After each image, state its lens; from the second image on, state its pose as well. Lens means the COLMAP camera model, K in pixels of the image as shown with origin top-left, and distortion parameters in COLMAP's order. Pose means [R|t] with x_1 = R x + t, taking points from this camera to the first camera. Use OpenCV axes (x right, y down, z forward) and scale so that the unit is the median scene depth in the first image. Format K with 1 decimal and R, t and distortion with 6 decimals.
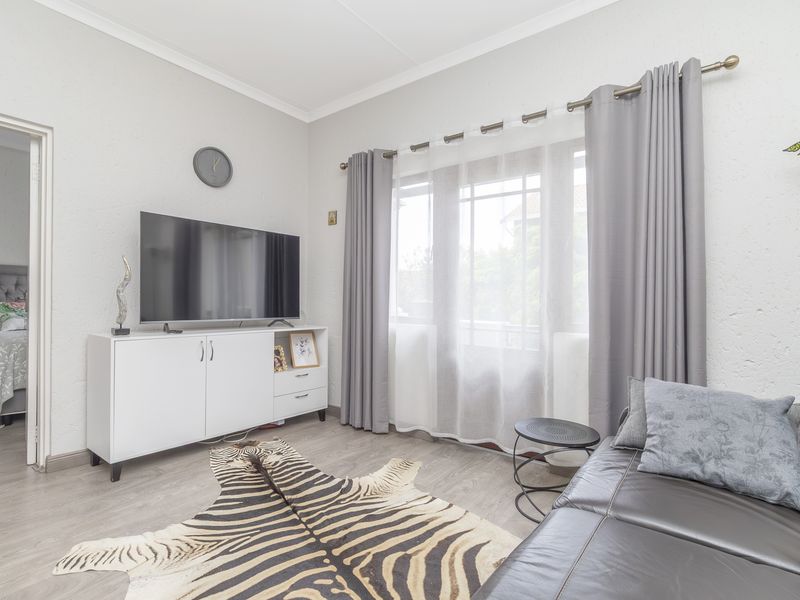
lens RADIAL K [[421.3, 0, 393.3], [0, 421.3, 303.4], [0, 0, 1]] dist [0.011610, -0.002487]
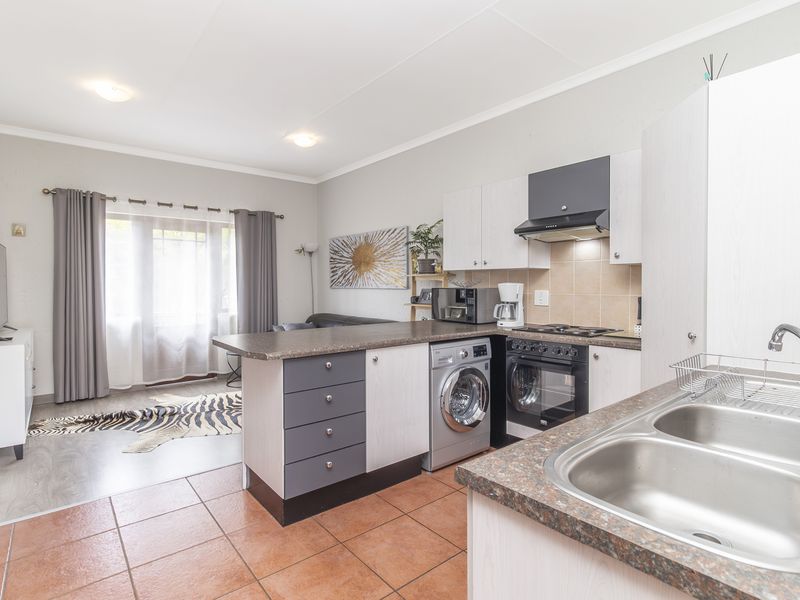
lens RADIAL K [[421.3, 0, 385.6], [0, 421.3, 294.4], [0, 0, 1]] dist [0.011610, -0.002487]
pose [[0.226402, -0.032789, 0.973482, -1.238260], [0.012235, 0.999450, 0.030818, -0.067978], [-0.973957, 0.004933, 0.226678, -0.234464]]
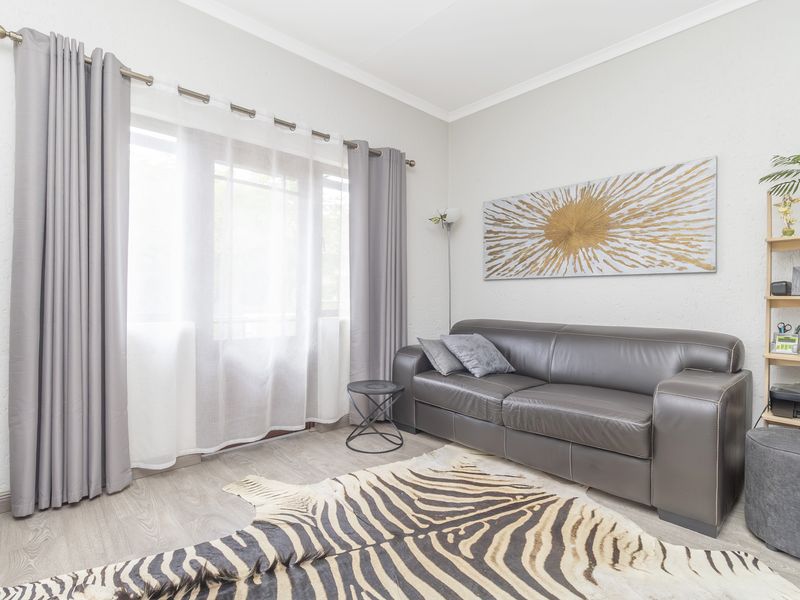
lens RADIAL K [[421.3, 0, 416.0], [0, 421.3, 300.4], [0, 0, 1]] dist [0.011610, -0.002487]
pose [[0.137446, -0.016938, 0.990364, -0.663103], [0.001901, 0.999856, 0.016836, -0.001261], [-0.990507, -0.000431, 0.137458, 0.473795]]
